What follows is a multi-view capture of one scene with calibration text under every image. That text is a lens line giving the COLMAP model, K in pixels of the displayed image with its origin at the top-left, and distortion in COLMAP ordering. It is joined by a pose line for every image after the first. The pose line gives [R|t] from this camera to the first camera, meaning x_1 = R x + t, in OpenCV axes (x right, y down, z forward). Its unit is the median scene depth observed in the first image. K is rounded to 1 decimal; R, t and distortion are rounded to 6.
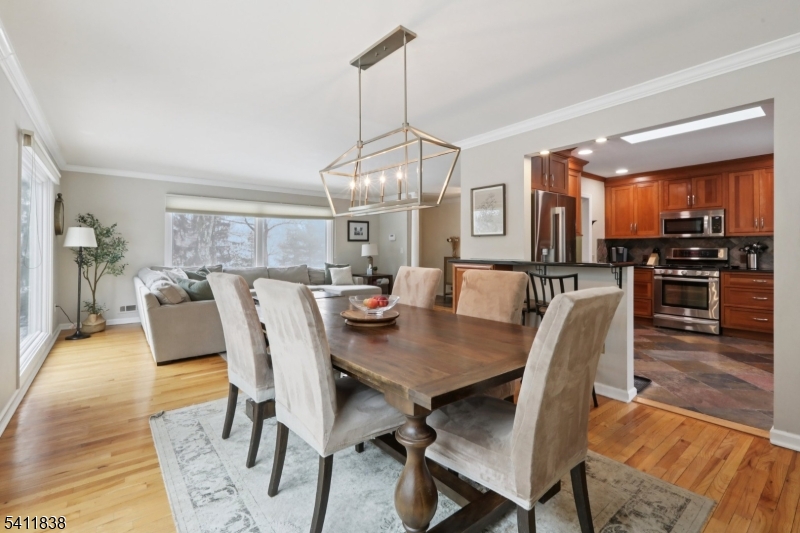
lens RADIAL K [[364.8, 0, 398.6], [0, 364.8, 246.5], [0, 0, 1]] dist [0.002571, 0.000197]
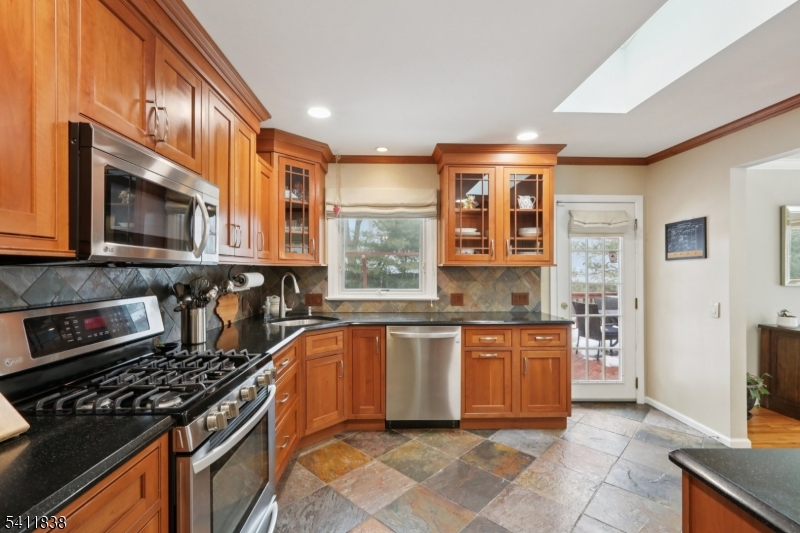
lens RADIAL K [[356.8, 0, 396.2], [0, 356.8, 268.2], [0, 0, 1]] dist [0.000118, 0.000011]
pose [[-0.794474, 0.000647, 0.607298, 0.524072], [-0.009758, 0.999857, -0.013831, -0.018609], [-0.607220, -0.016915, -0.794354, 1.133790]]
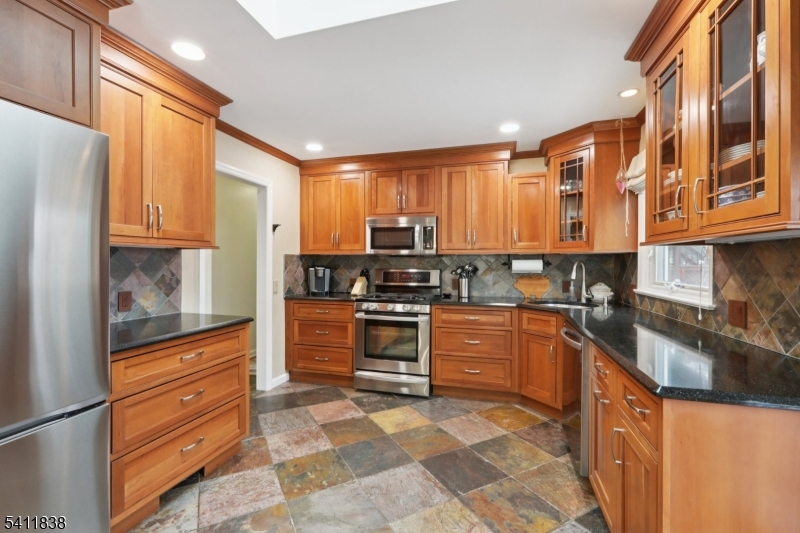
lens RADIAL K [[354.4, 0, 402.4], [0, 354.4, 265.5], [0, 0, 1]] dist [-0.001436, -0.000049]
pose [[0.812202, -0.003772, 0.583364, 0.417547], [-0.006797, 0.999850, 0.015929, -0.016014], [-0.583336, -0.016903, 0.812055, 0.458619]]
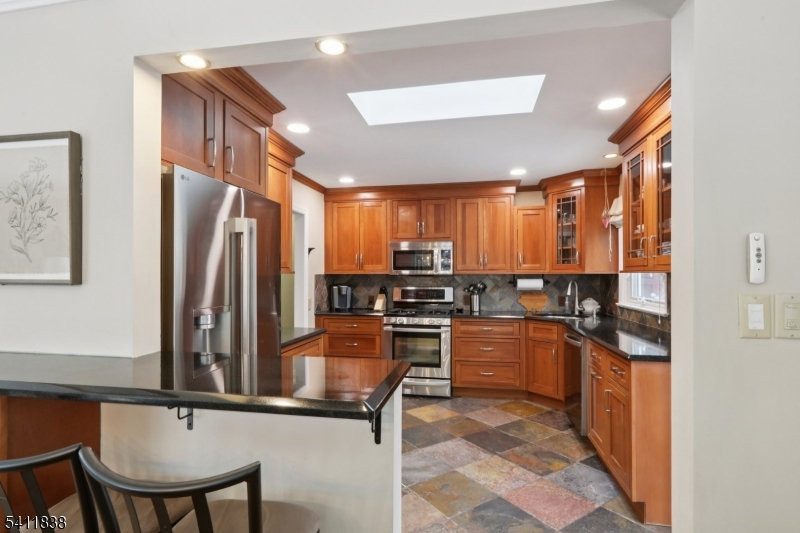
lens RADIAL K [[405.1, 0, 400.6], [0, 405.1, 272.8], [0, 0, 1]] dist [-0.000365, -0.000043]
pose [[0.756268, 0.001300, 0.654261, 0.196131], [-0.003828, 0.999990, 0.002438, -0.031935], [-0.654251, -0.004349, 0.756265, 0.372746]]
